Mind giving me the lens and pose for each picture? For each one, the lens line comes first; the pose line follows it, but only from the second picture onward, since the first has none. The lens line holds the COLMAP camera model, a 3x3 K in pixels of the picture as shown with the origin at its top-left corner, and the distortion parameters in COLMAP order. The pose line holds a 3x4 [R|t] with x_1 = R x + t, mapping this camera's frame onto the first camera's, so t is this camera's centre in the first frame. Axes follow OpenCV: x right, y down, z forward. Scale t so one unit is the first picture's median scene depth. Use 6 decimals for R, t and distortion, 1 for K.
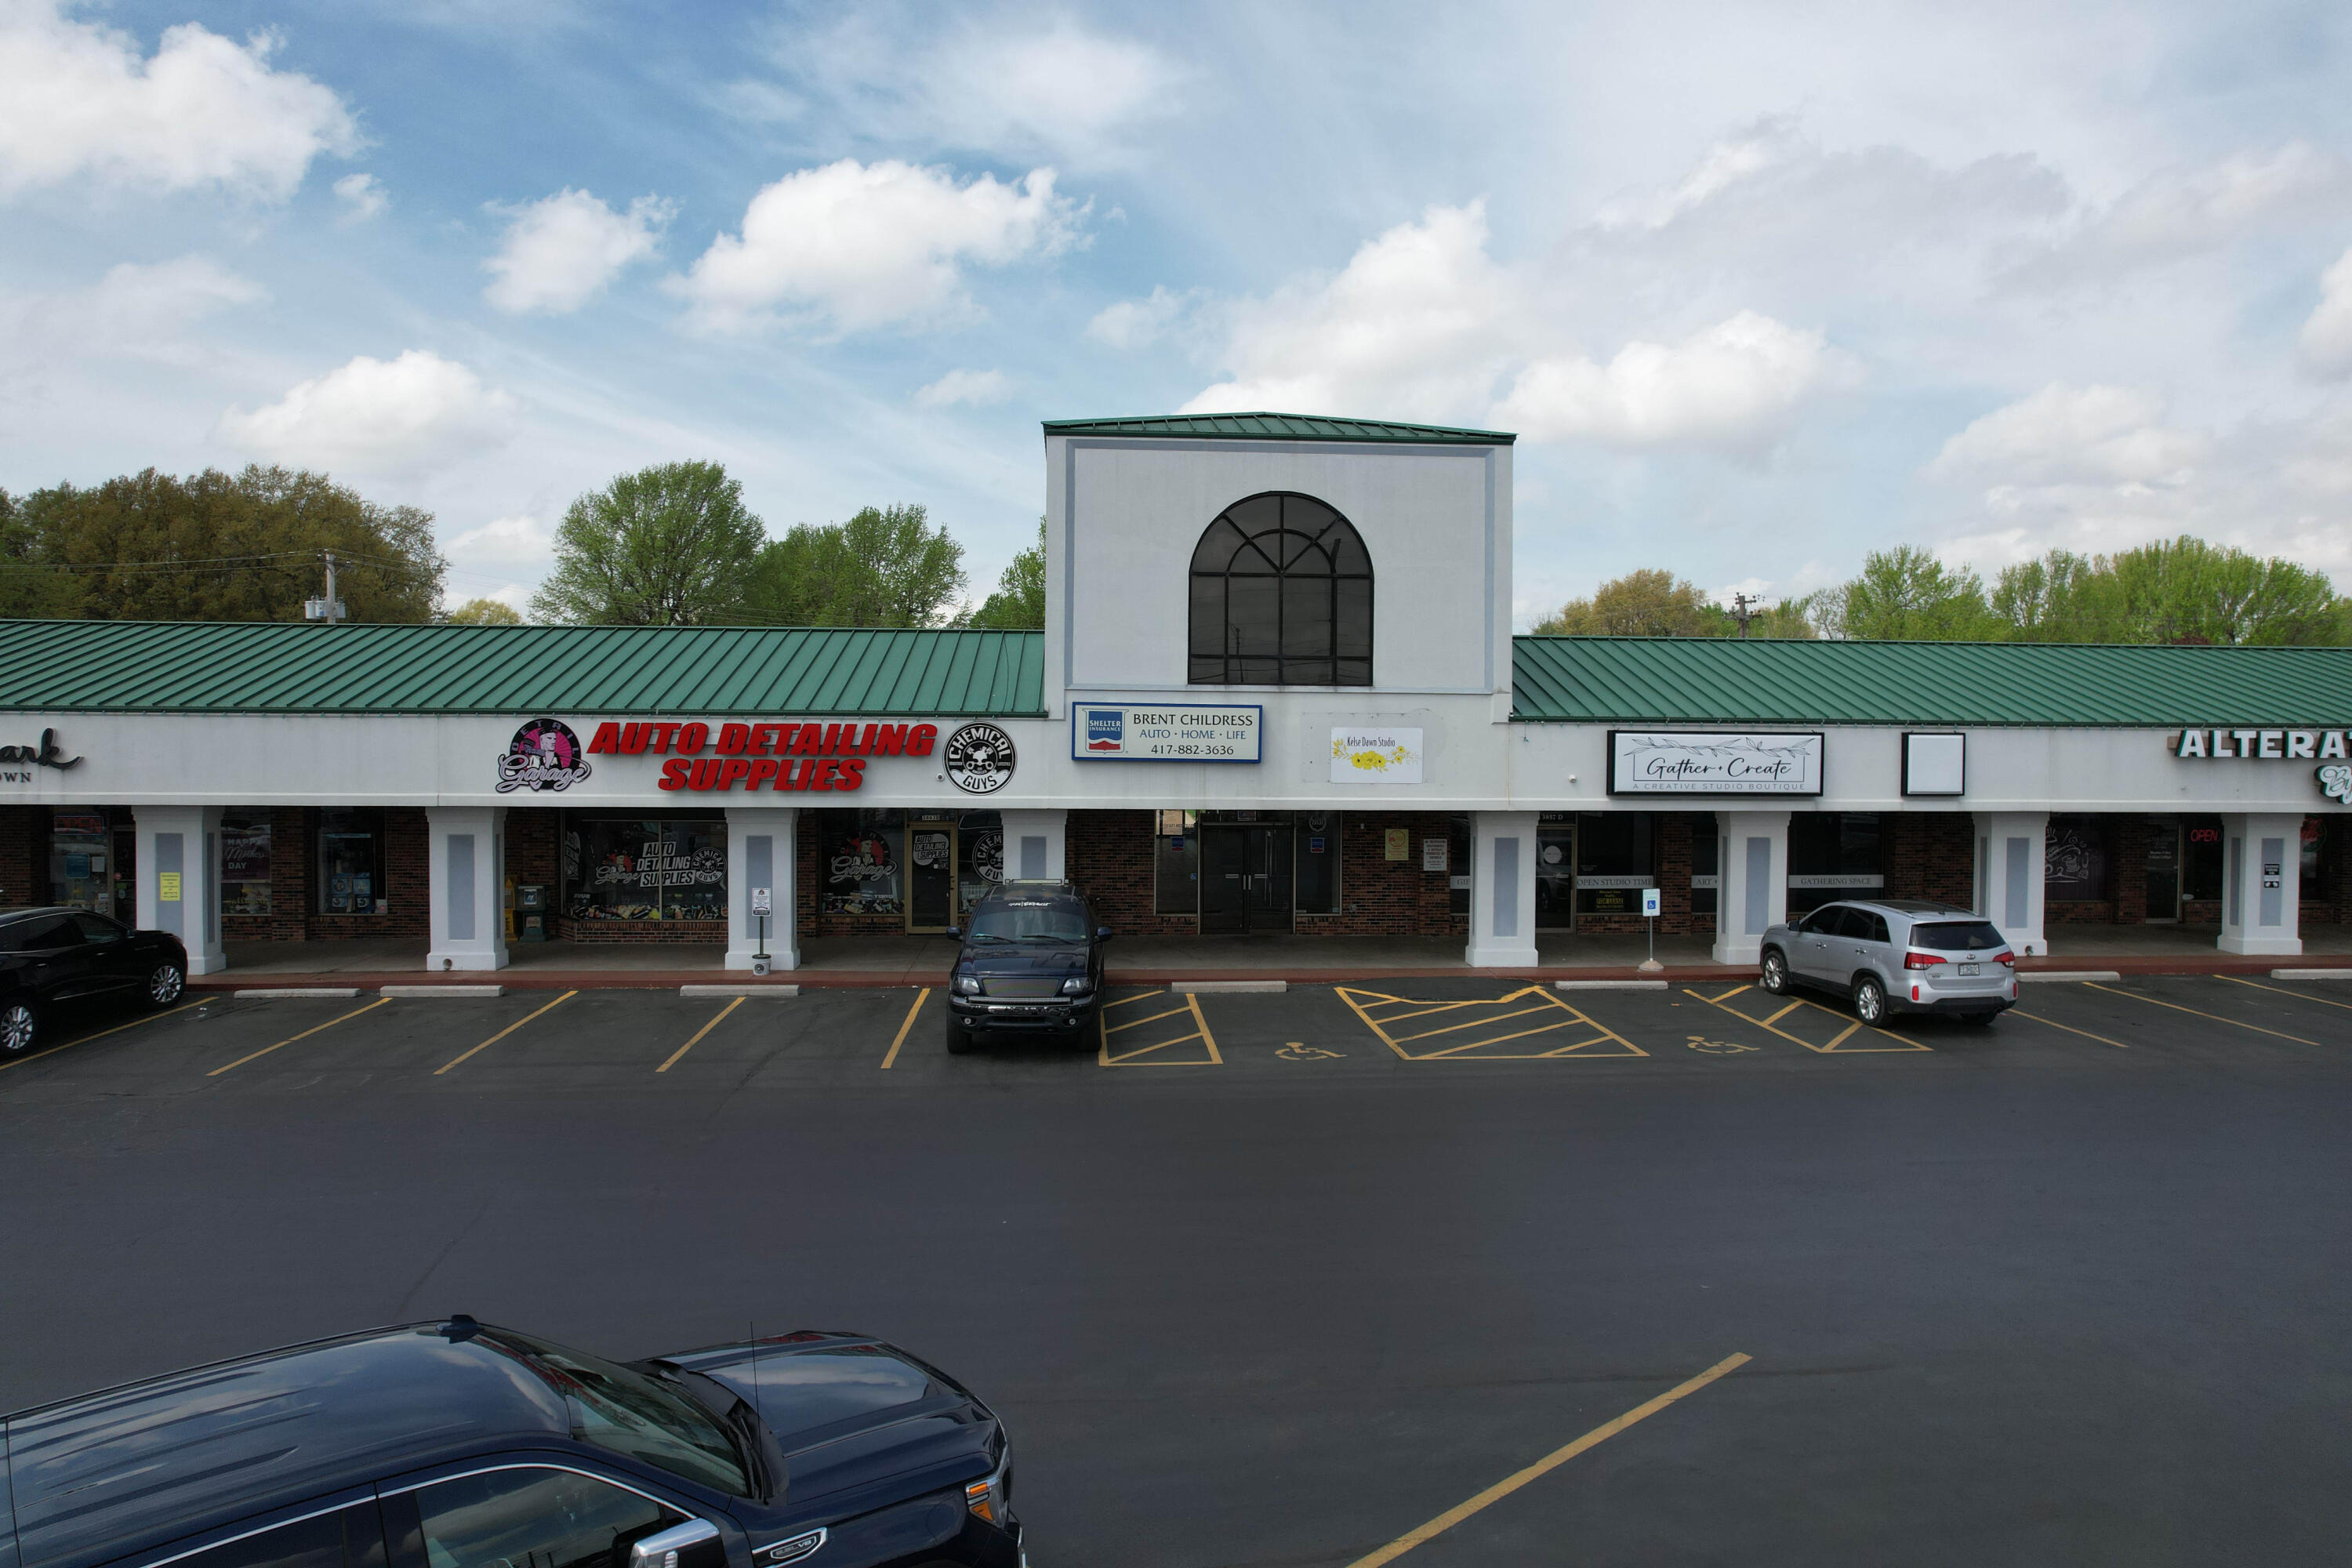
lens RADIAL K [[1505.2, 0, 1185.0], [0, 1505.2, 777.2], [0, 0, 1]] dist [-0.074408, 0.064888]
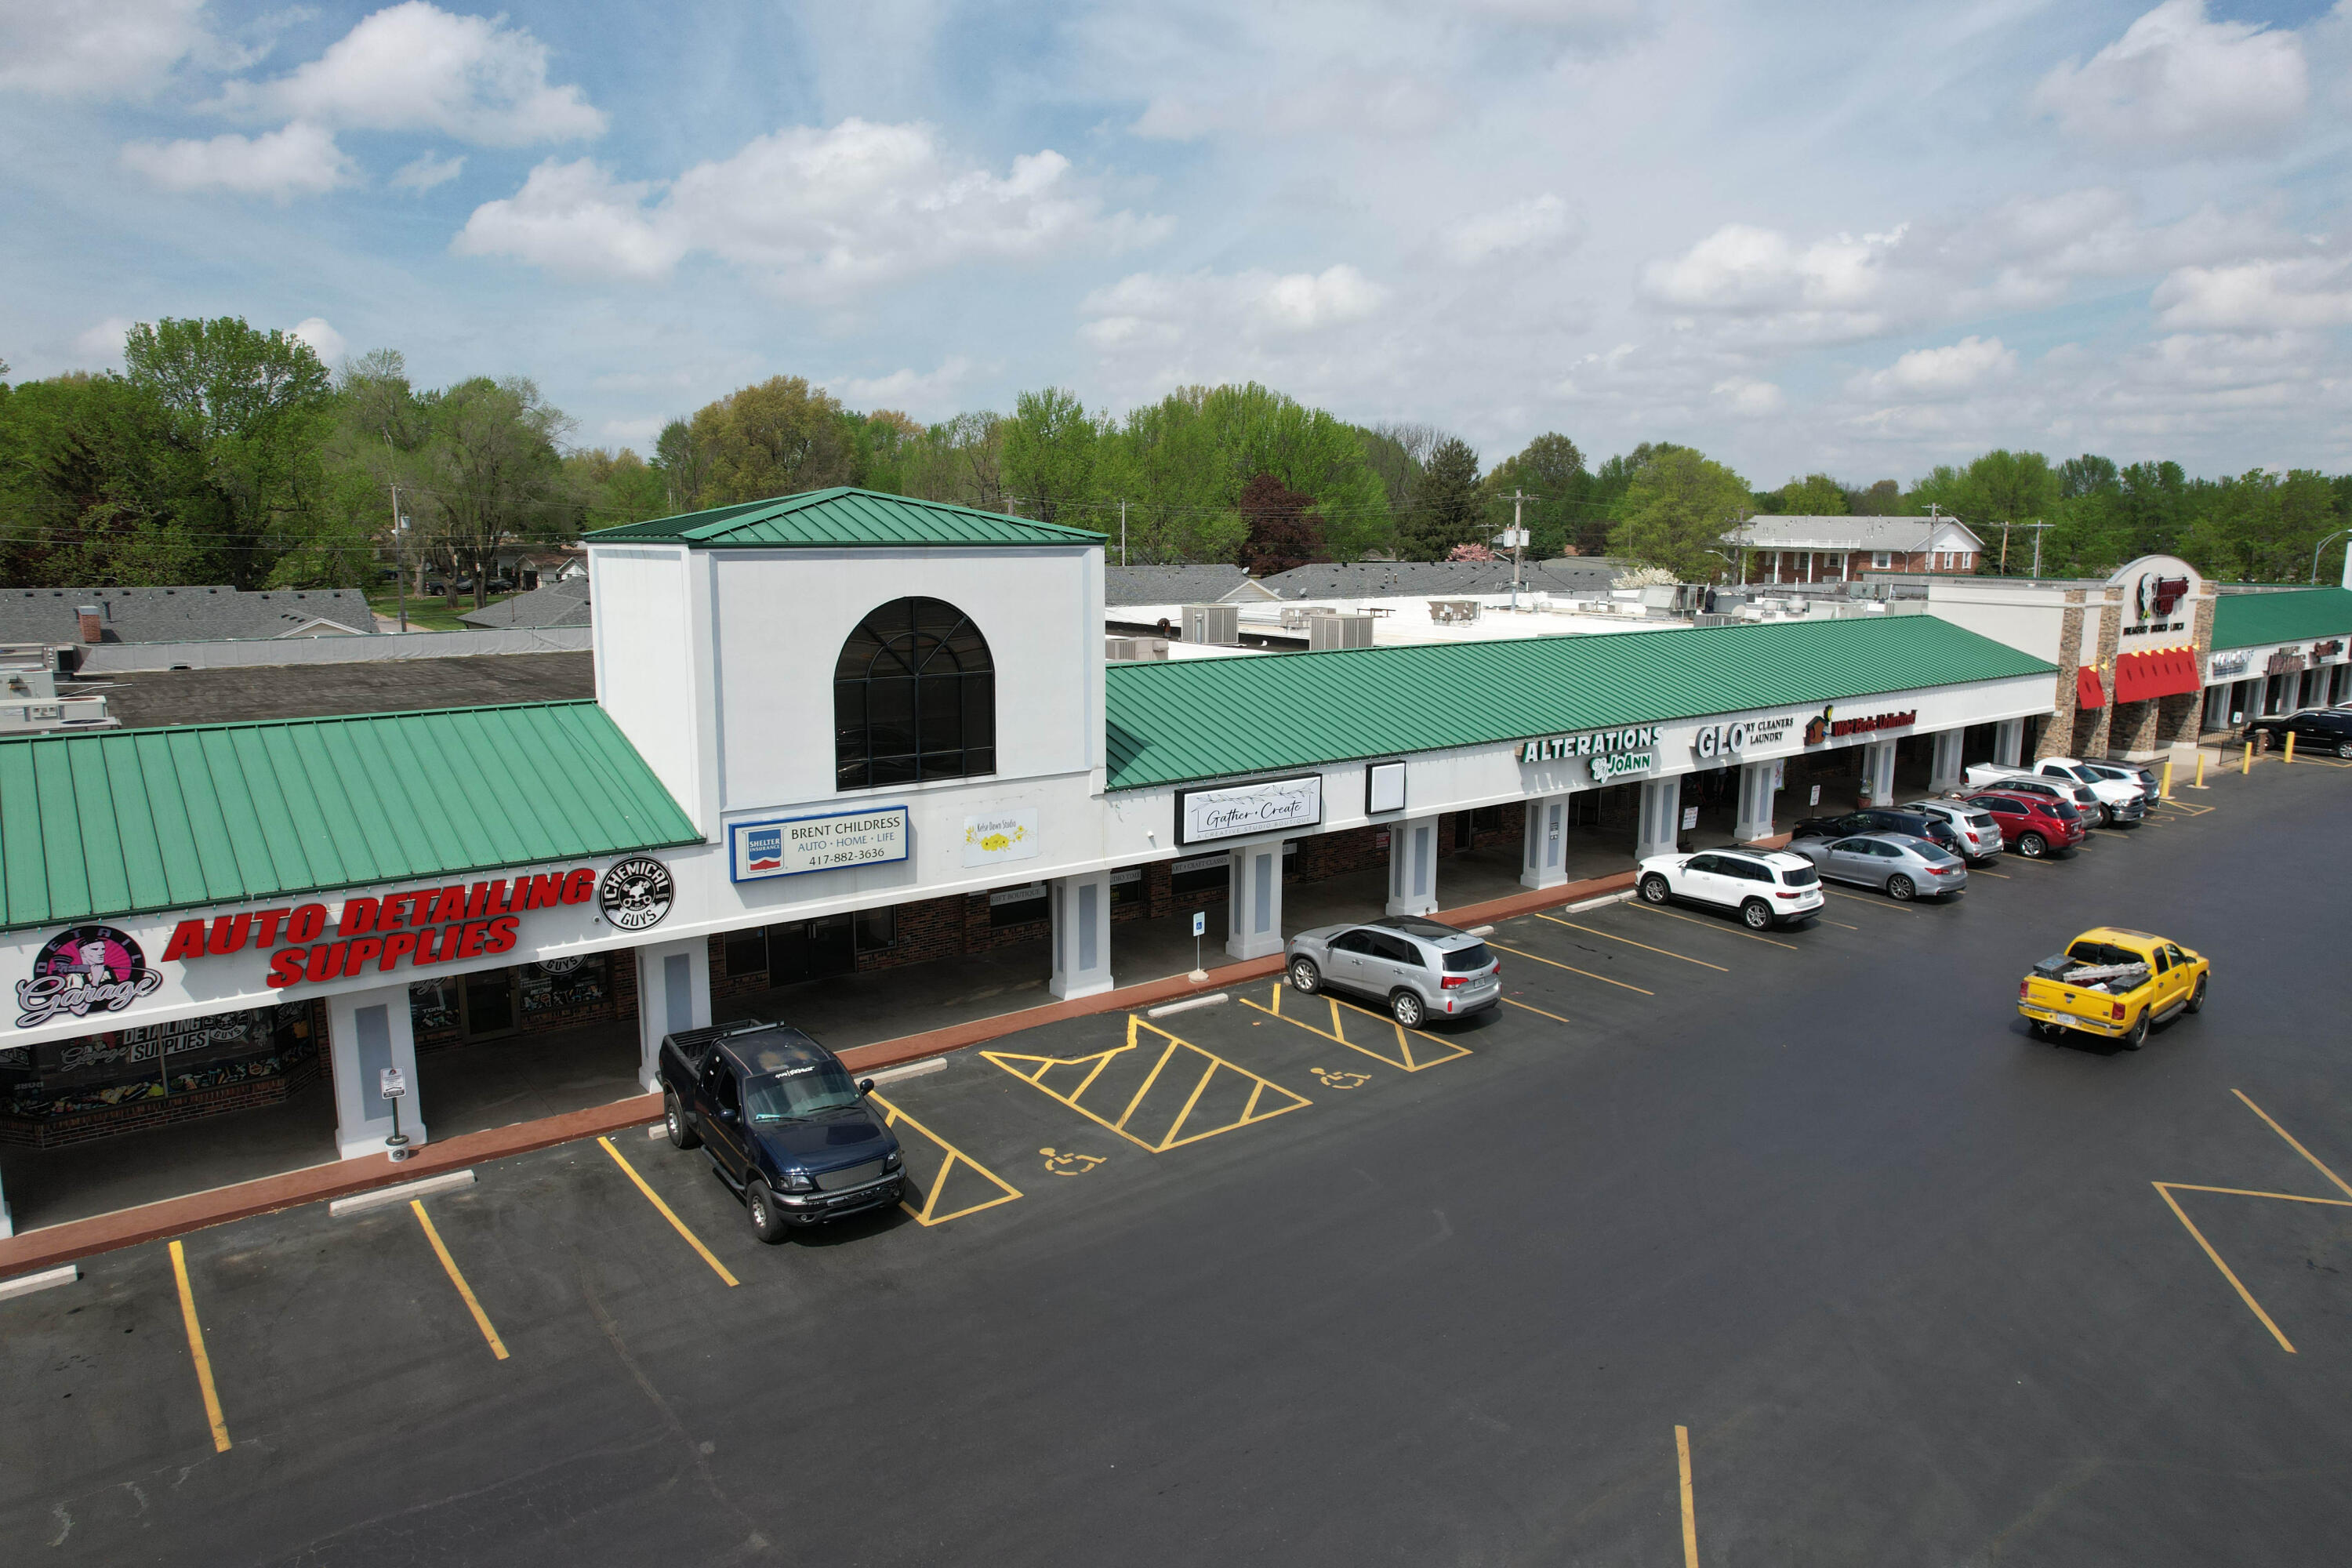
lens RADIAL K [[1505.2, 0, 1185.0], [0, 1505.2, 788.3], [0, 0, 1]] dist [-0.074408, 0.064888]
pose [[0.829644, -0.098260, 0.549578, -0.356966], [0.010704, 0.987009, 0.160310, -0.223191], [-0.558191, -0.127118, 0.819917, 0.042696]]
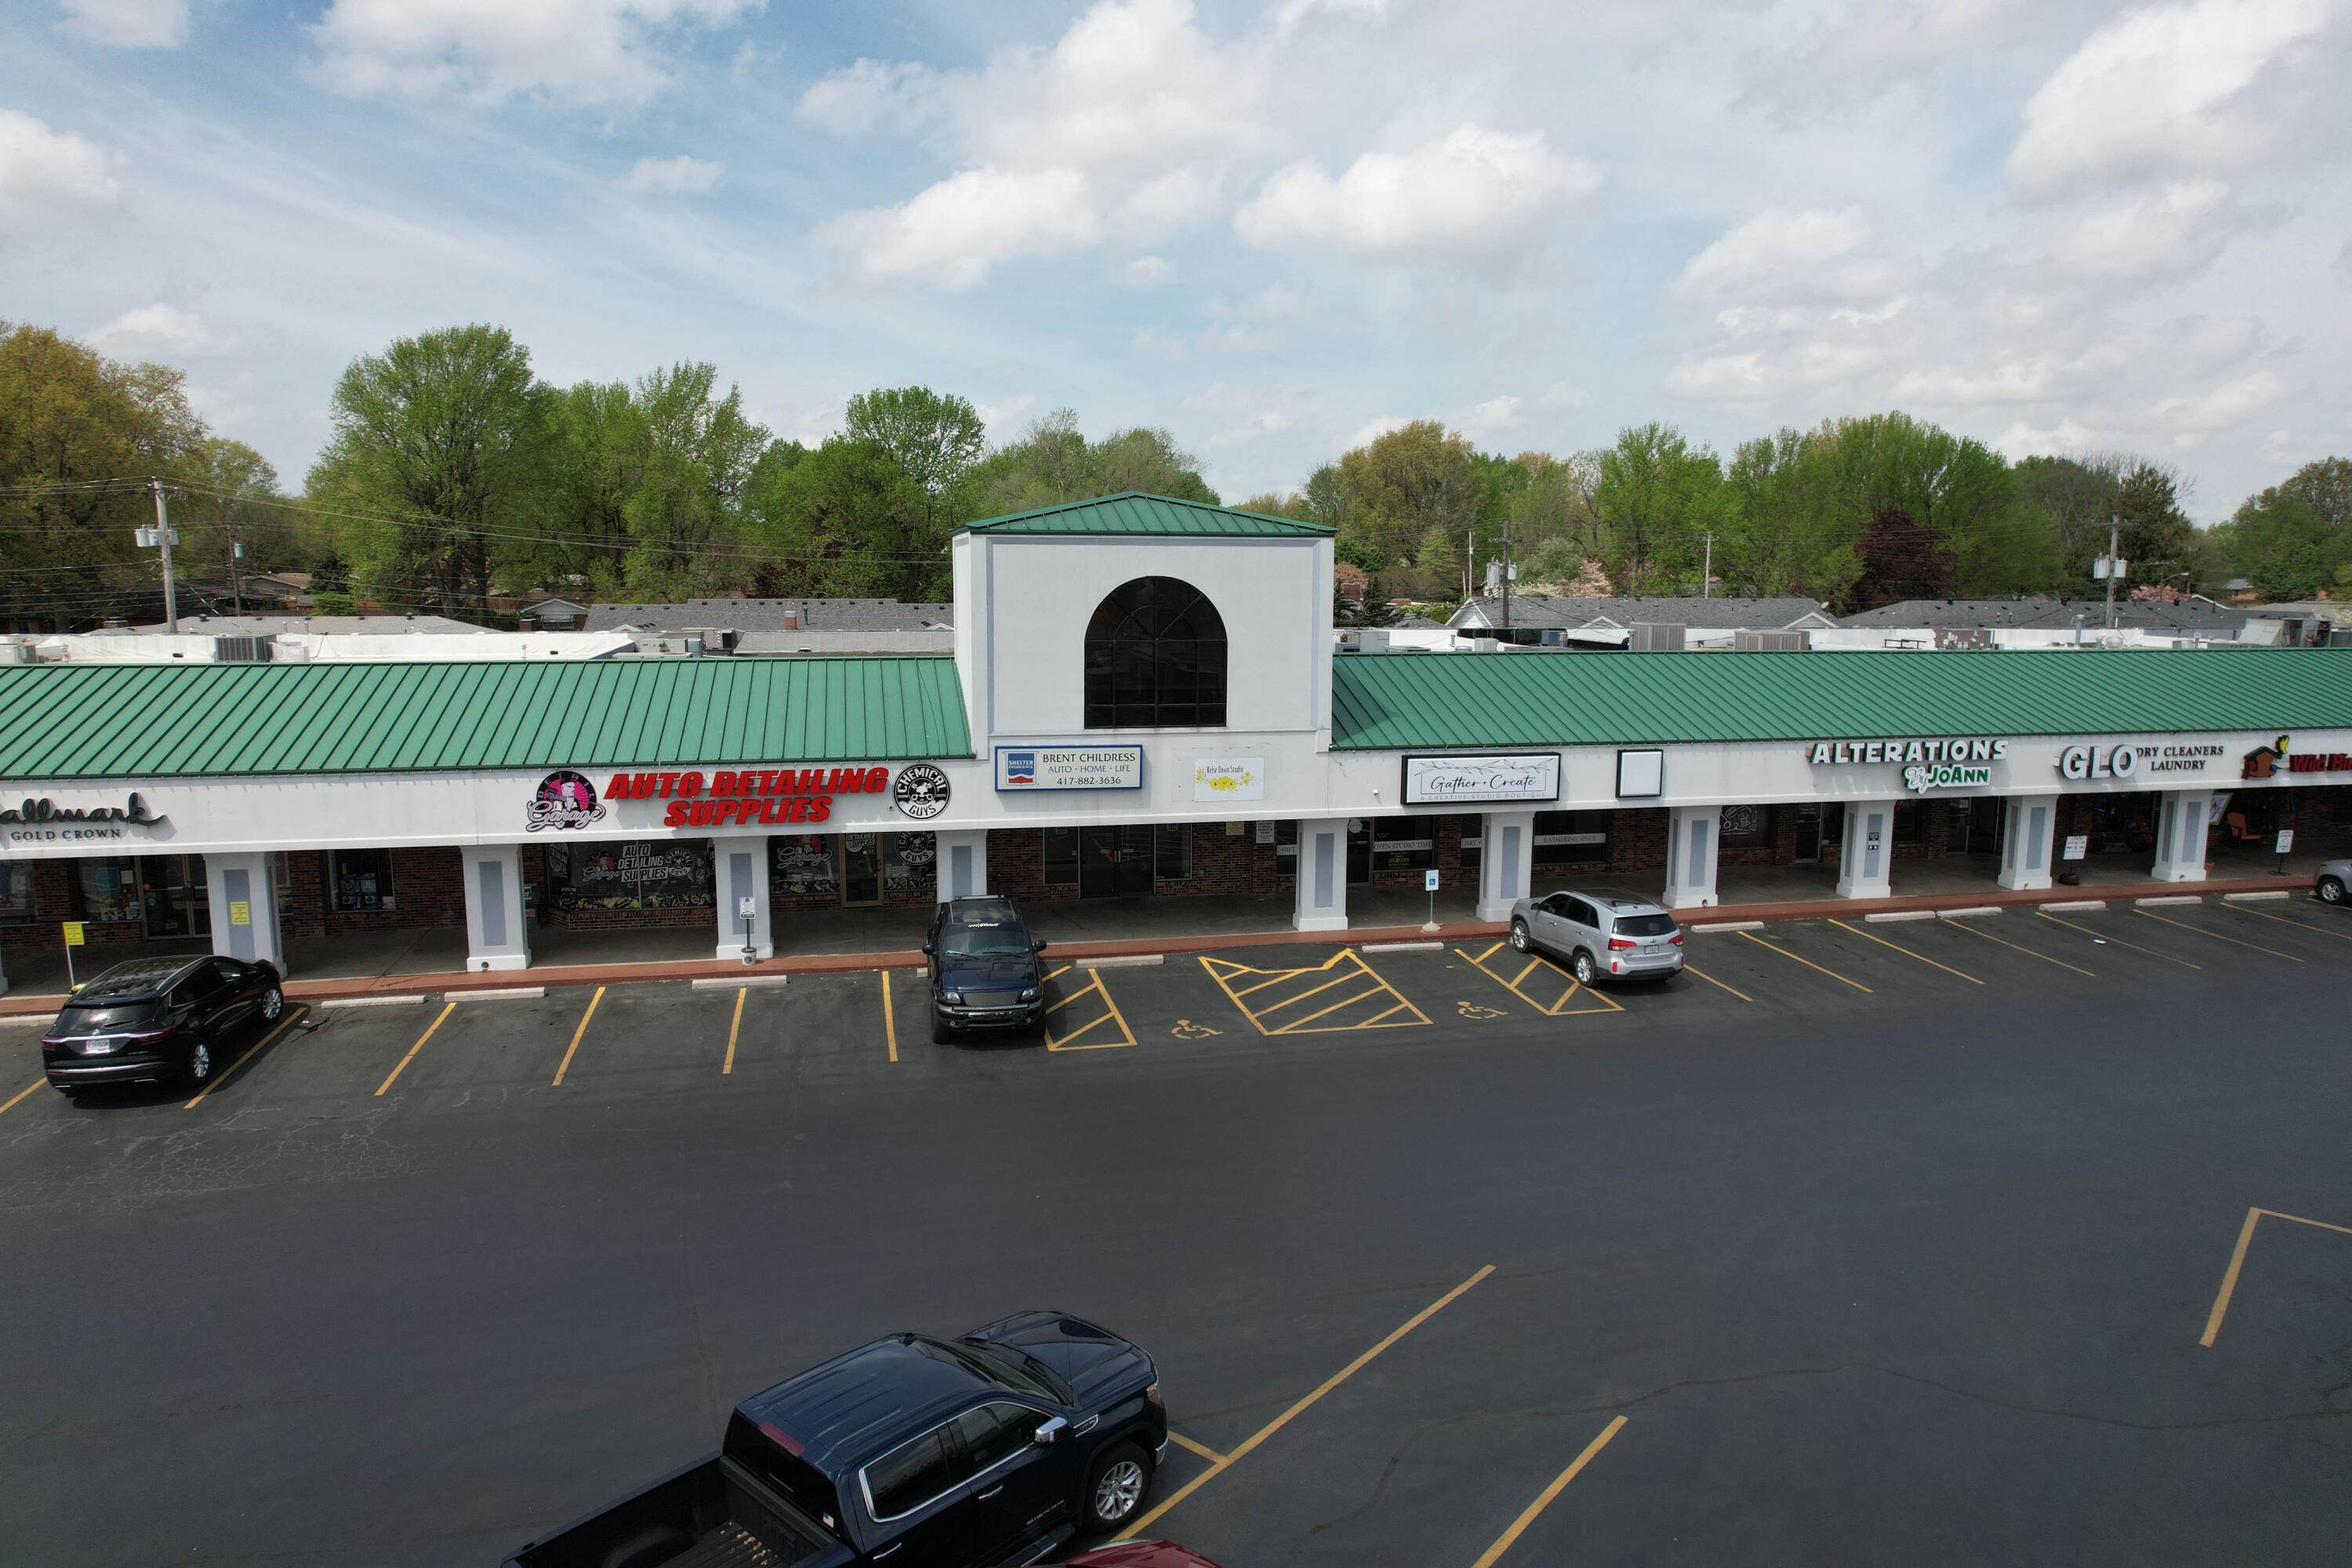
lens RADIAL K [[1505.2, 0, 1184.6], [0, 1505.2, 779.6], [0, 0, 1]] dist [-0.074408, 0.064888]
pose [[0.989005, -0.021363, 0.146333, -0.101472], [0.003261, 0.992420, 0.122847, -0.175607], [-0.147848, -0.121020, 0.981578, -0.271877]]
